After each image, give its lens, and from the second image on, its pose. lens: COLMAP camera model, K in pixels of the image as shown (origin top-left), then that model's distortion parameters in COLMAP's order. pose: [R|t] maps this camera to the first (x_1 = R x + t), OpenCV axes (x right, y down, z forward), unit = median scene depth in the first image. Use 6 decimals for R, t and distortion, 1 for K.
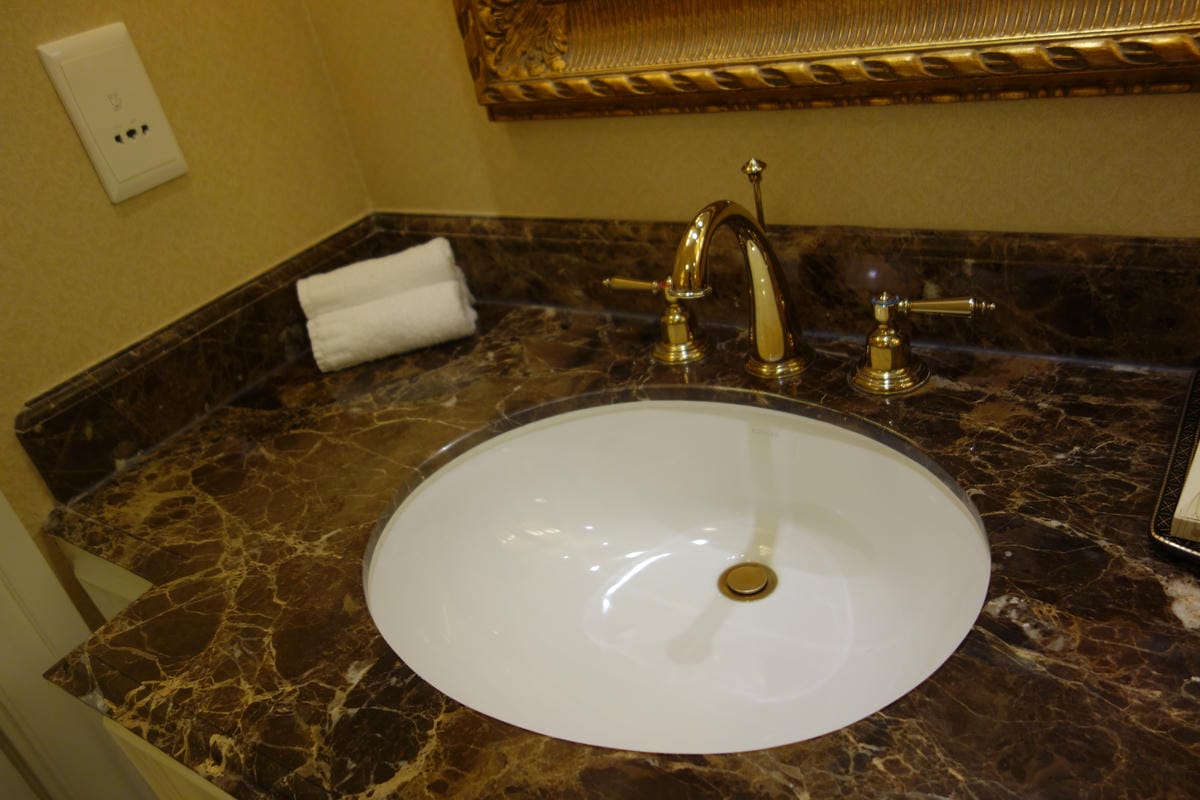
lens RADIAL K [[933.8, 0, 597.2], [0, 933.8, 398.9], [0, 0, 1]] dist [0.007157, -0.000692]
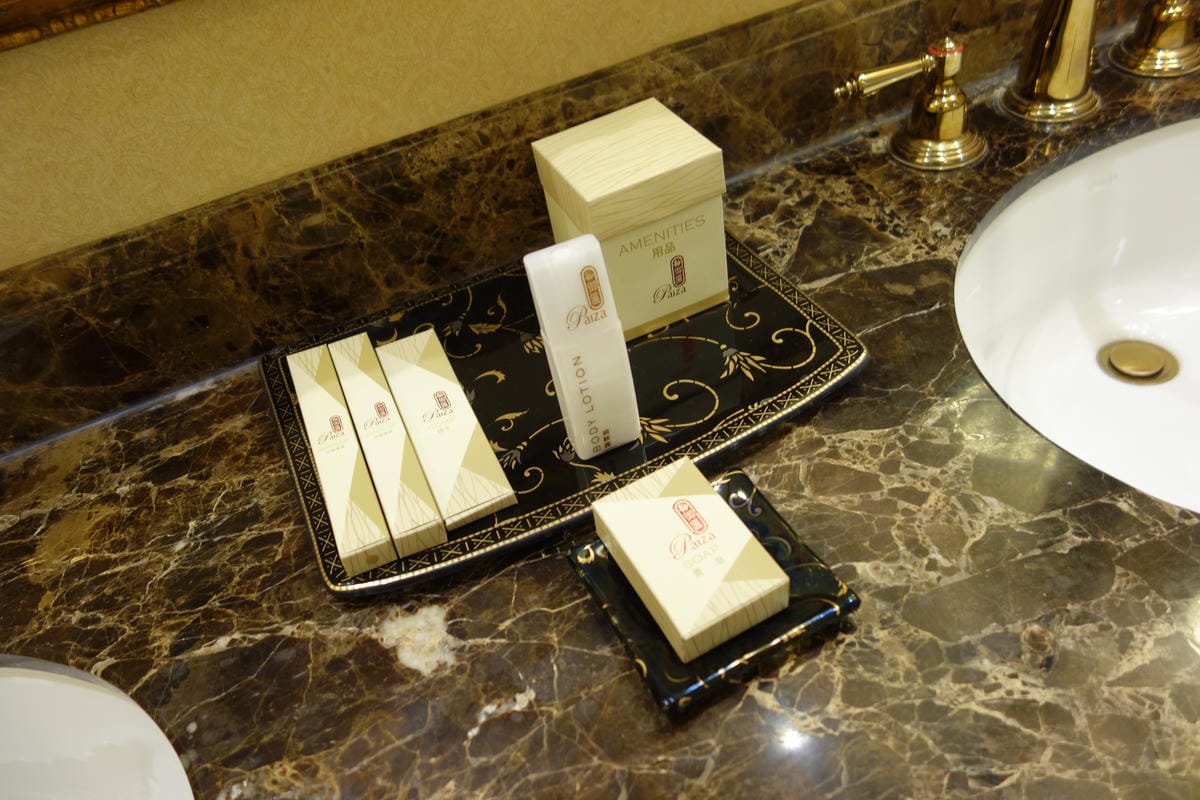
lens RADIAL K [[933.8, 0, 601.2], [0, 933.8, 401.4], [0, 0, 1]] dist [0.007157, -0.000692]
pose [[0.517493, -0.468469, 0.716058, 0.198701], [0.460085, 0.857898, 0.228764, -0.052652], [-0.721473, 0.211064, 0.659491, 0.260496]]
